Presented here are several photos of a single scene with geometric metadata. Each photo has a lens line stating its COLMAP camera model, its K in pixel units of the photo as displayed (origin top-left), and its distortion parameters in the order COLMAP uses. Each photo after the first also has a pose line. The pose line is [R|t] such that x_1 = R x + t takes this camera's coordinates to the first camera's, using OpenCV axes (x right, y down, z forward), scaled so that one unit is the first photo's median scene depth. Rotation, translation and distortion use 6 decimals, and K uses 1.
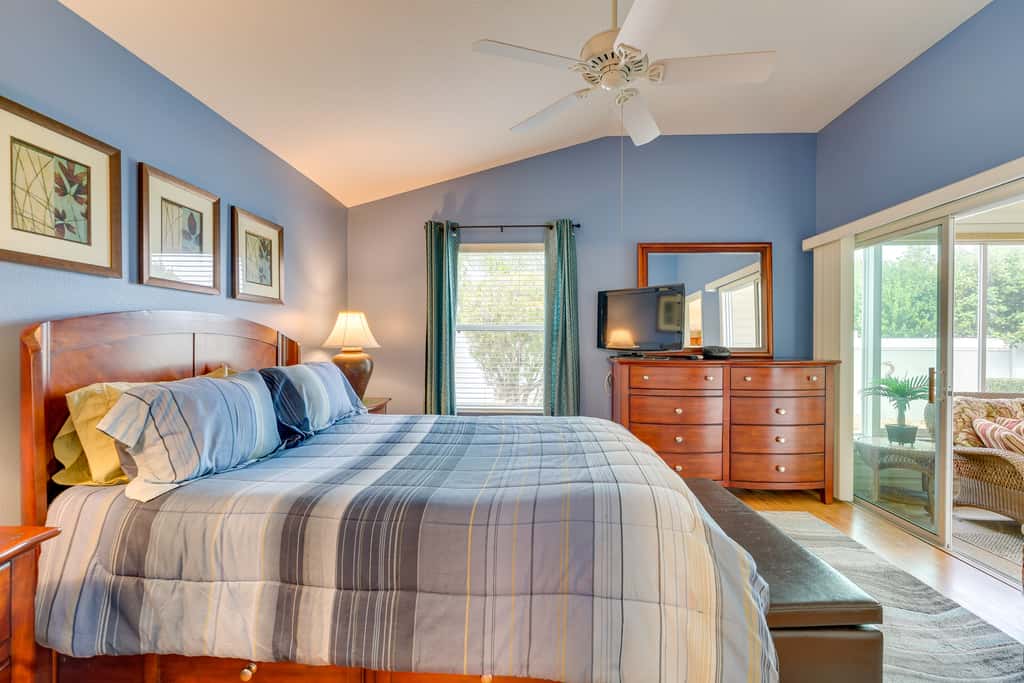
lens RADIAL K [[440.8, 0, 518.9], [0, 440.8, 345.1], [0, 0, 1]] dist [-0.003858, -0.000514]
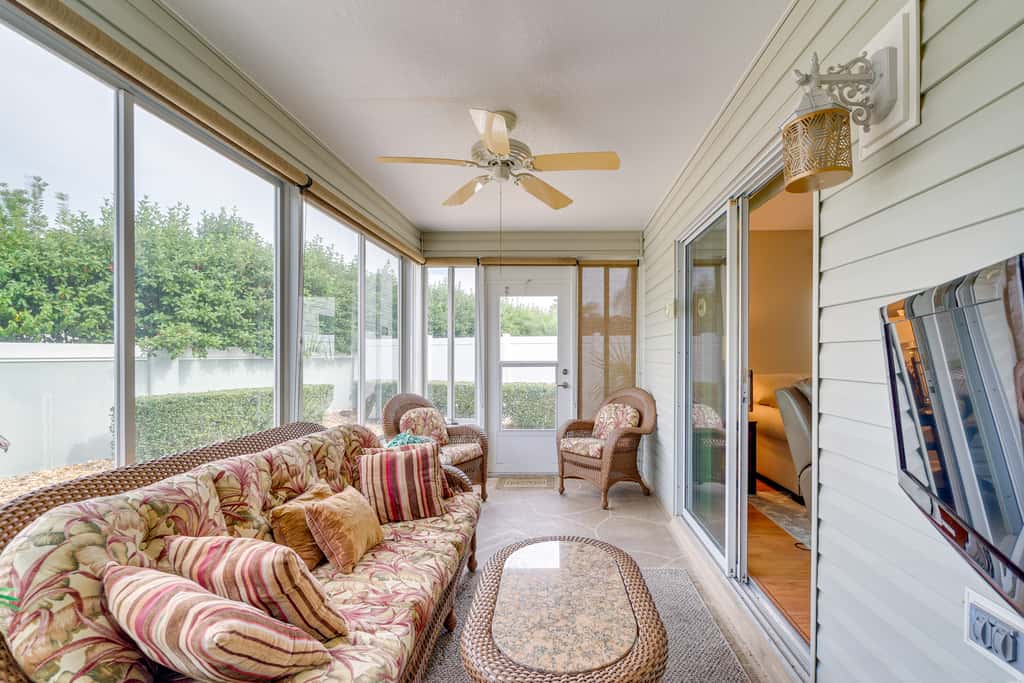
lens RADIAL K [[440.8, 0, 518.9], [0, 440.8, 345.1], [0, 0, 1]] dist [-0.003858, -0.000514]
pose [[0.008391, 0.011180, 0.999902, 0.678395], [0.019562, 0.999744, -0.011342, 0.013976], [-0.999773, 0.019655, 0.008171, 0.657345]]
